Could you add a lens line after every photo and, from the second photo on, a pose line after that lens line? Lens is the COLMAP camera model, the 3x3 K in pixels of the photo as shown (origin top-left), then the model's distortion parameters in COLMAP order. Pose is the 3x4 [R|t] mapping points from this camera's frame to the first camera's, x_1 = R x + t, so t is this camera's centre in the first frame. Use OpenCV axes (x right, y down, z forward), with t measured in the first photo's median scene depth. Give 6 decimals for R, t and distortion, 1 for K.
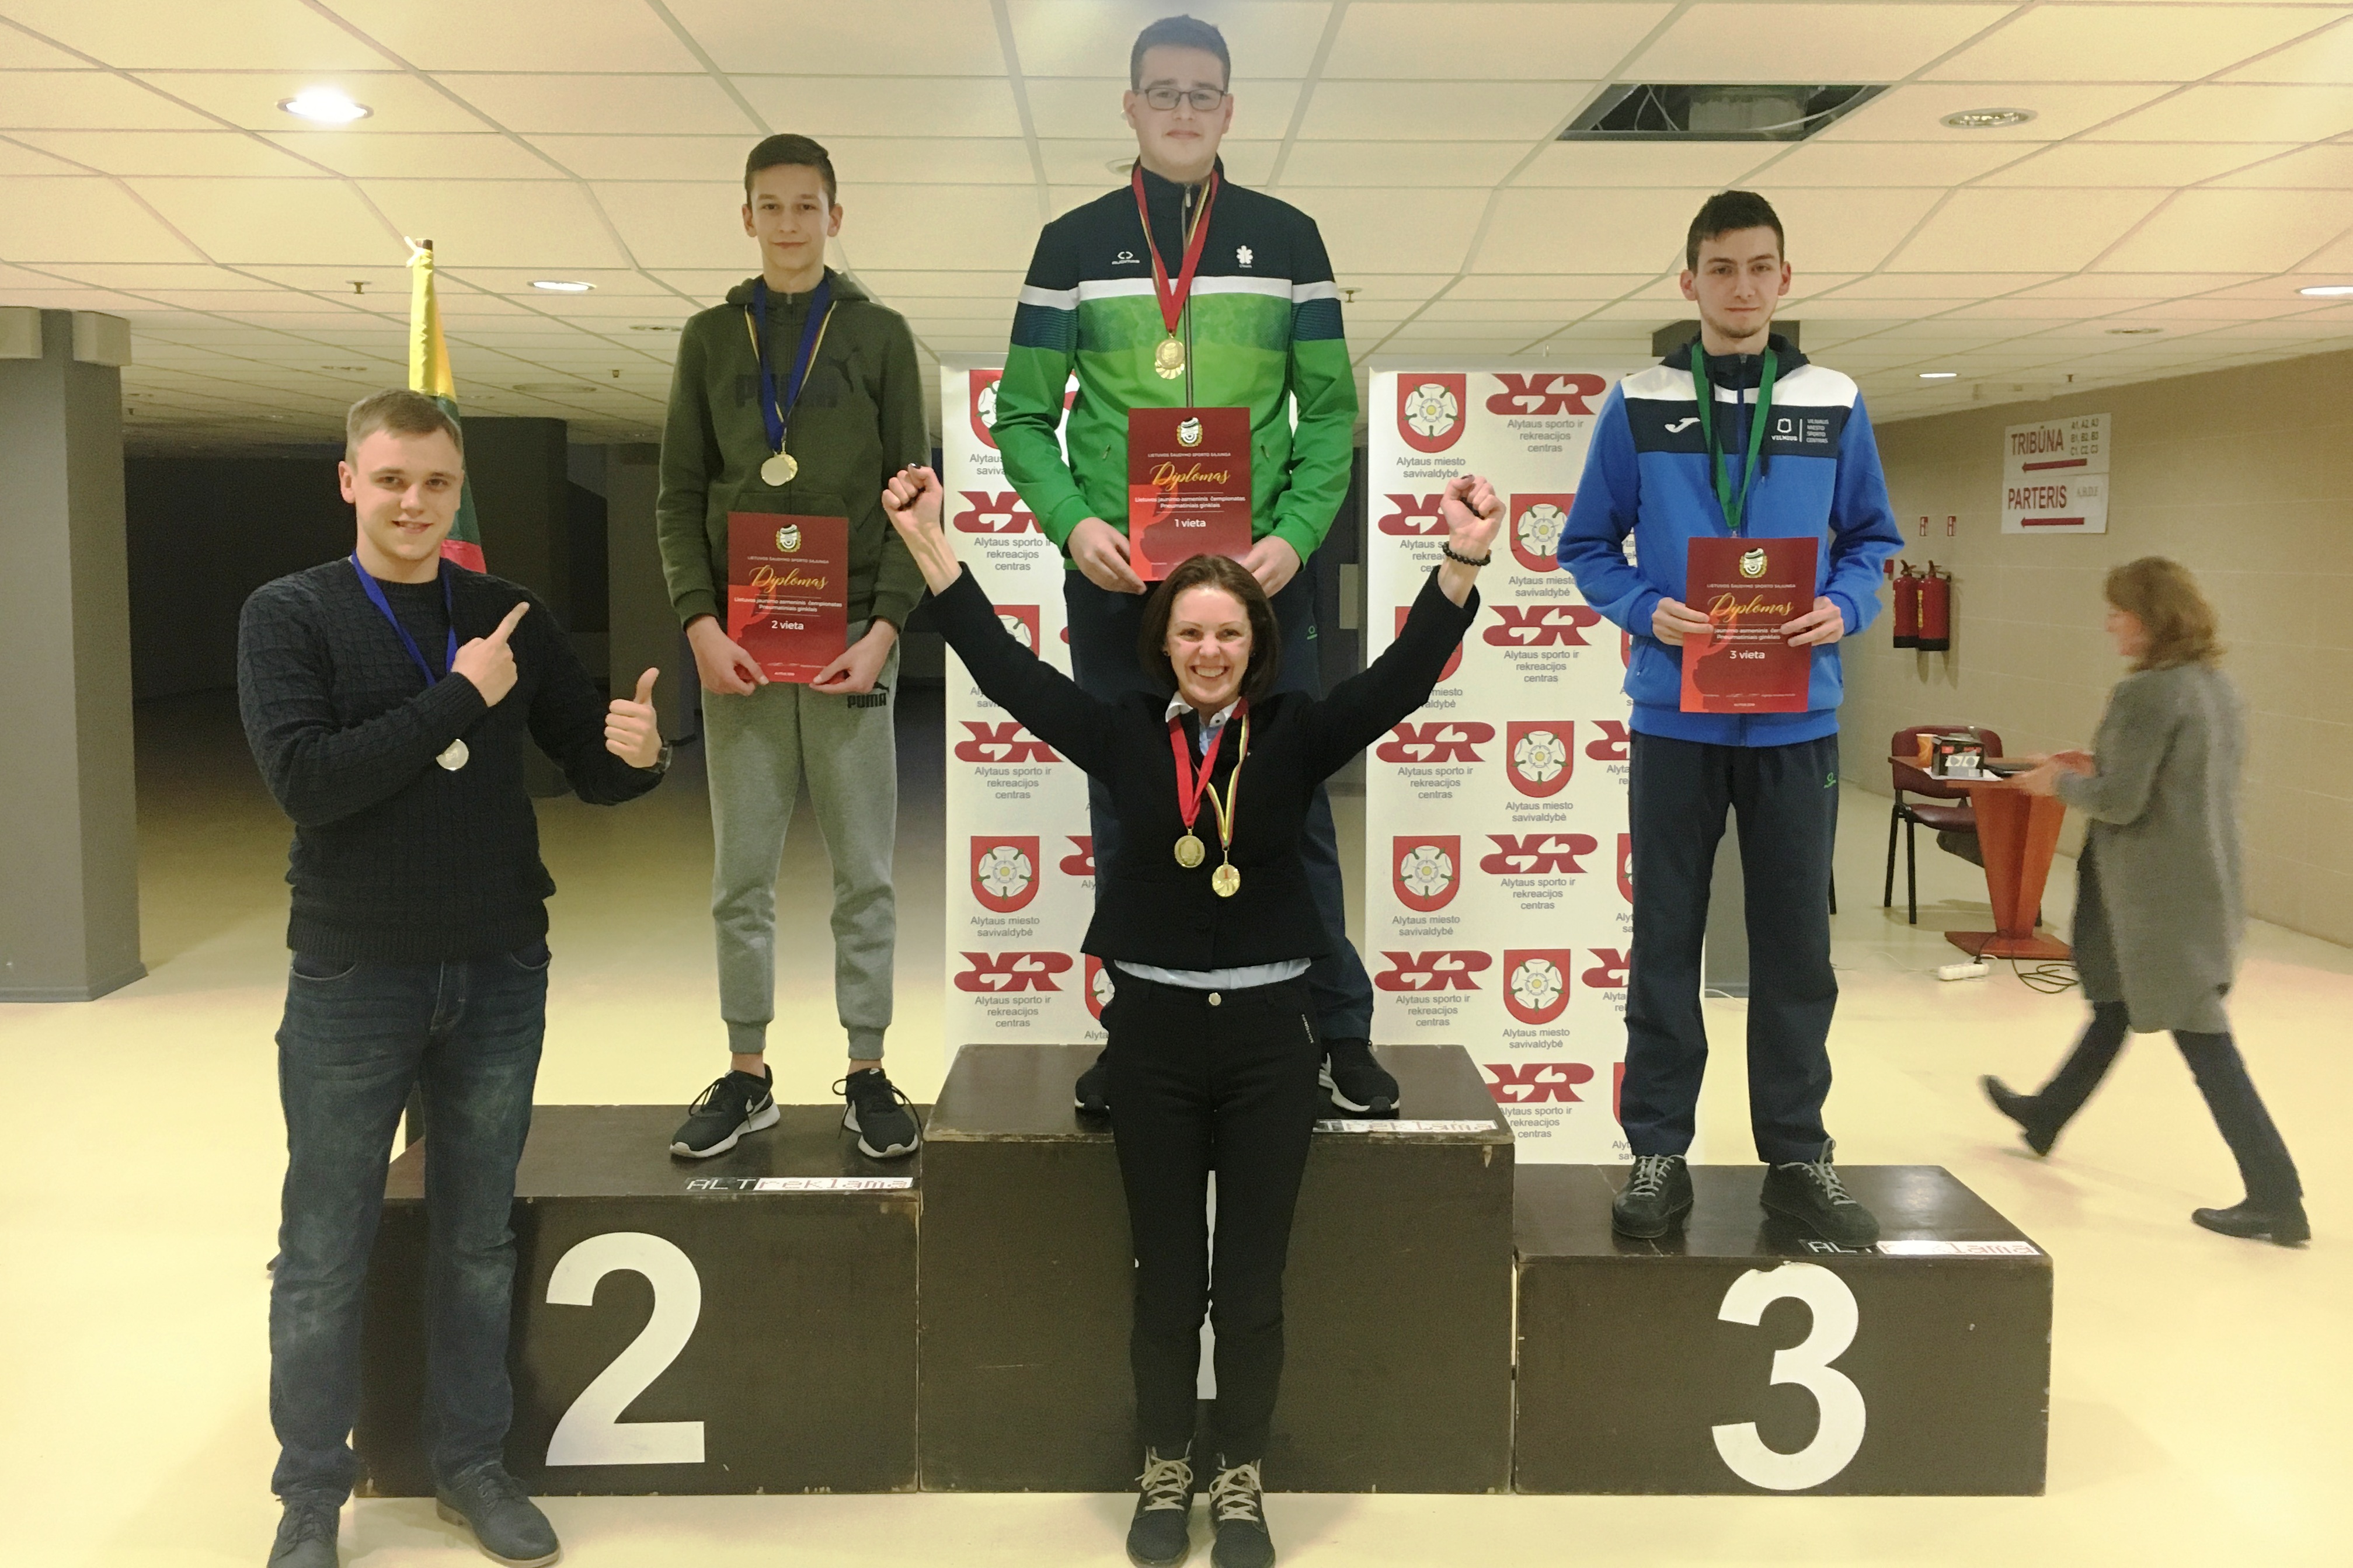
lens RADIAL K [[1987.8, 0, 1165.4], [0, 1987.8, 709.1], [0, 0, 1]] dist [0.017871, -0.016621]
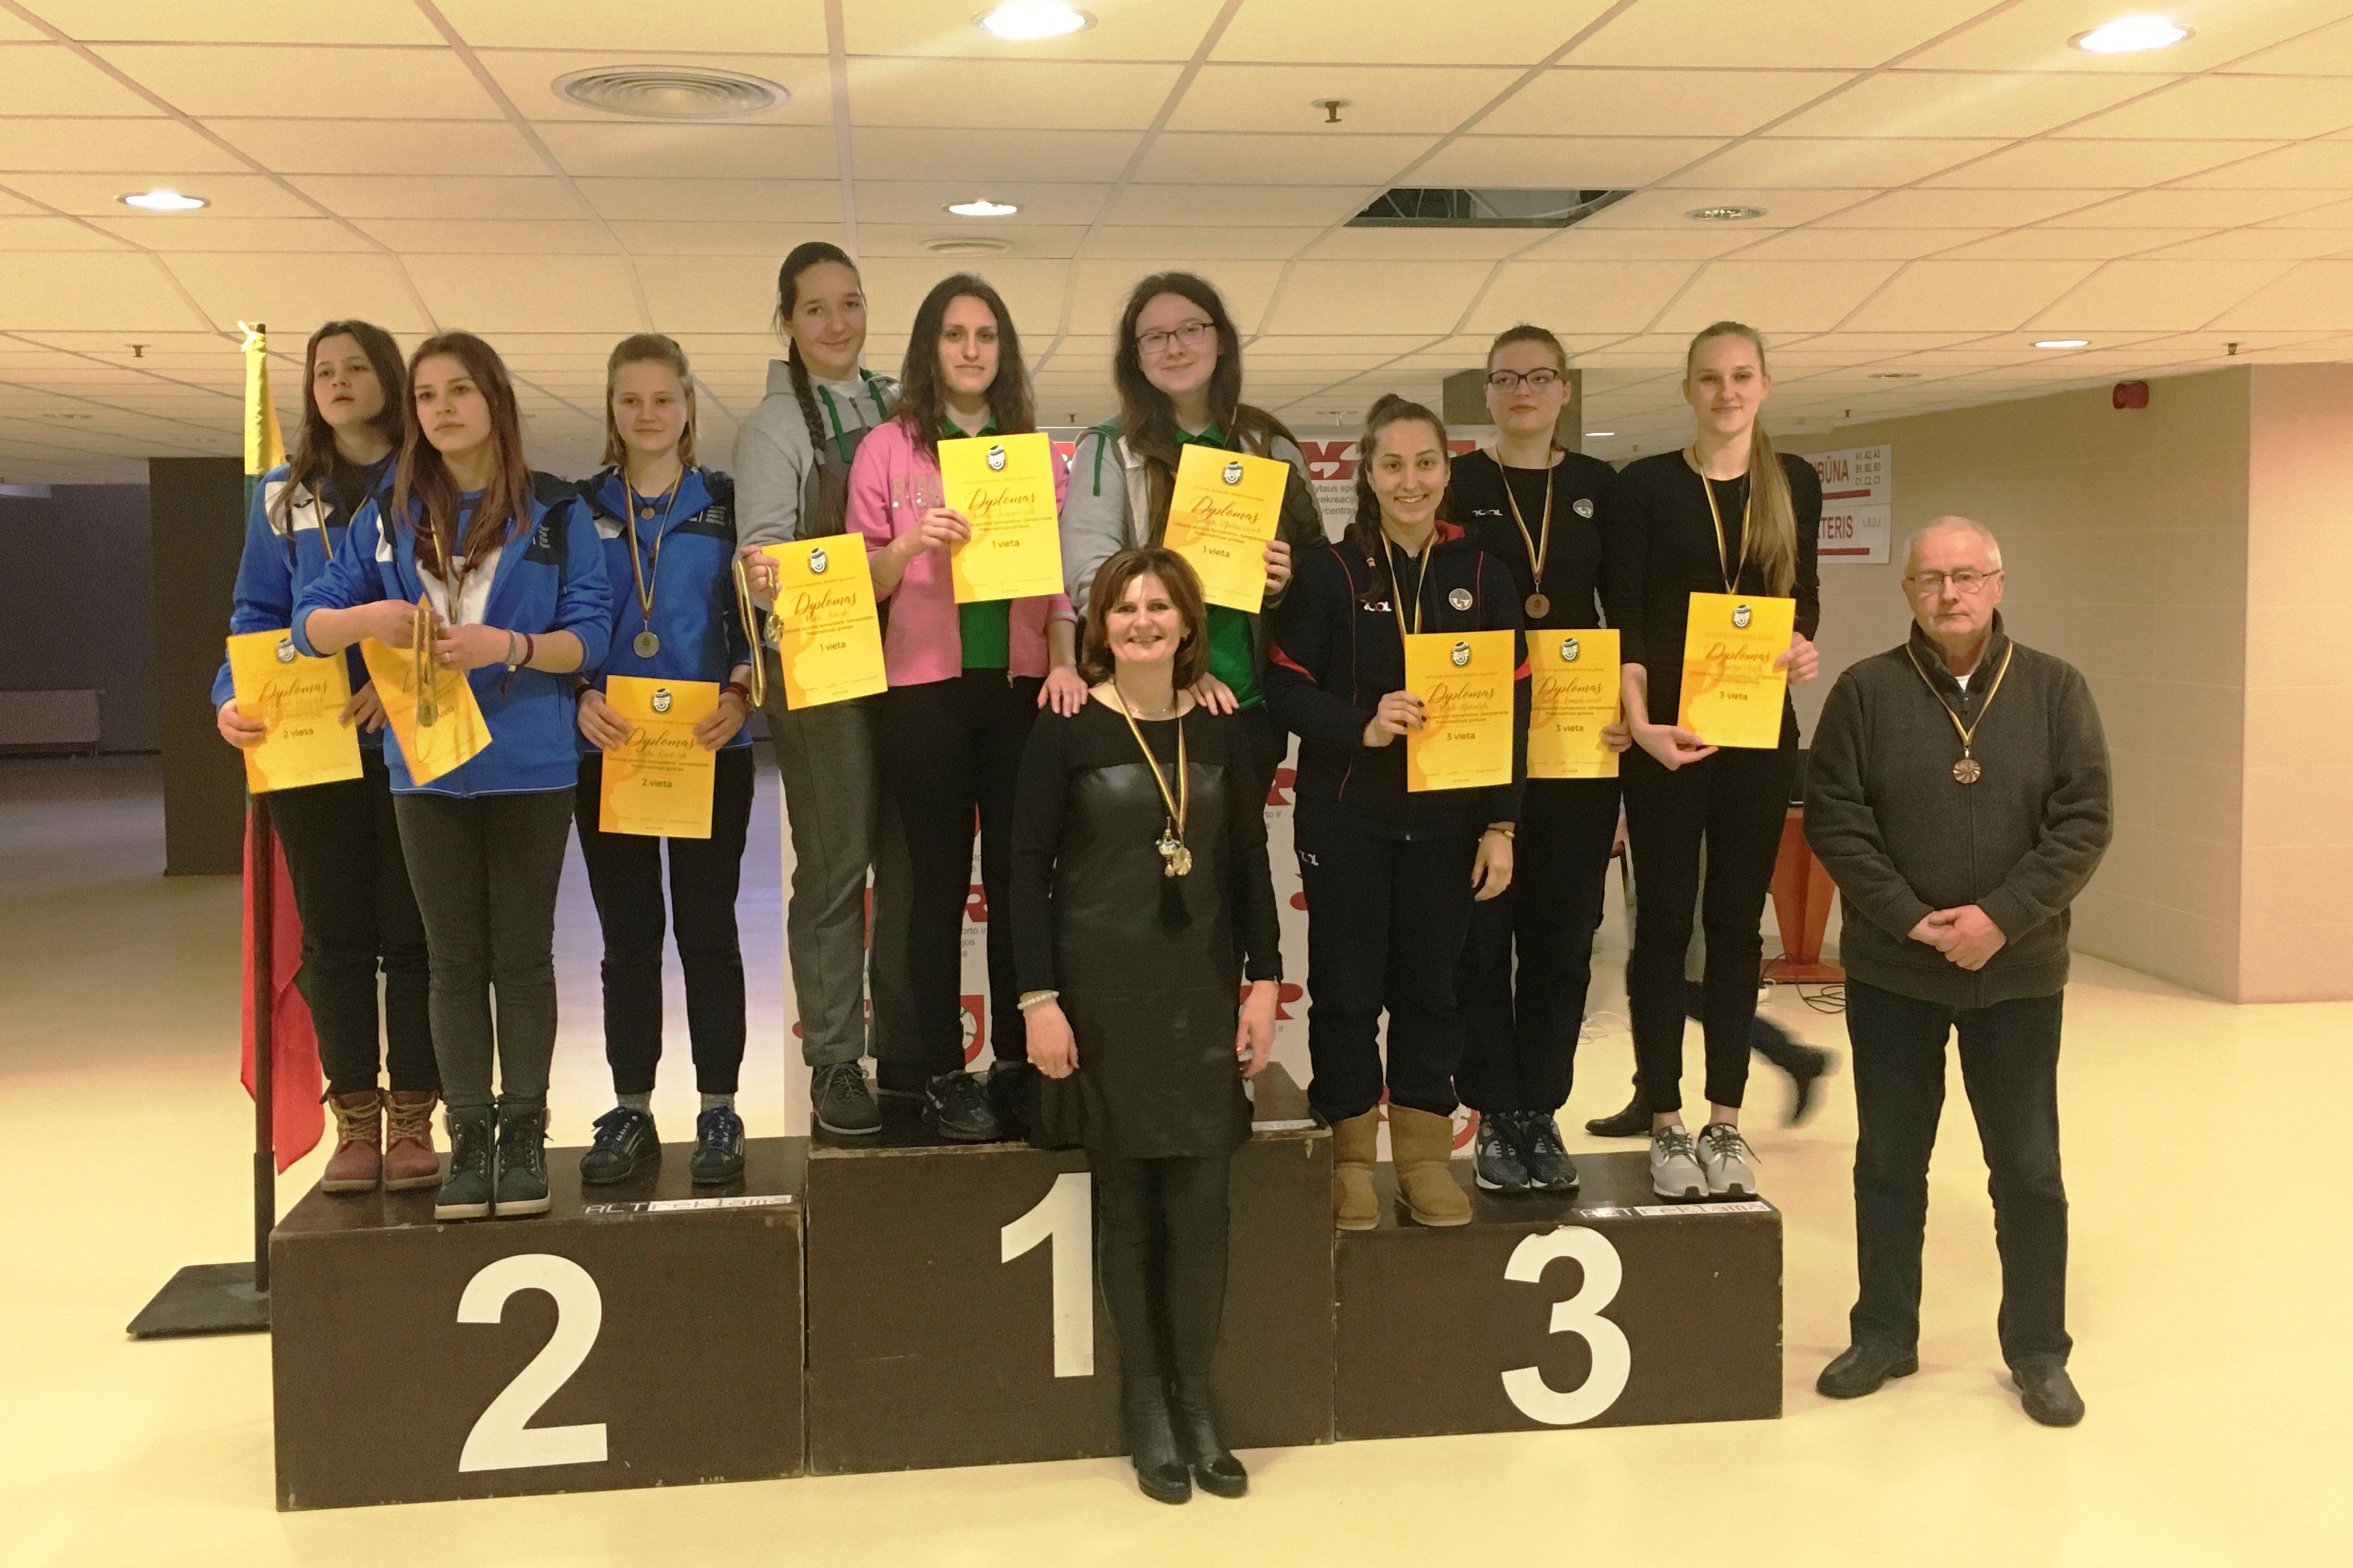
lens RADIAL K [[2254.9, 0, 1176.0], [0, 2254.9, 780.8], [0, 0, 1]] dist [-0.012082, 0.000000]
pose [[0.993439, -0.025809, 0.111411, -0.047847], [0.024523, 0.999616, 0.012898, -0.004992], [-0.111701, -0.010081, 0.993691, -0.260569]]
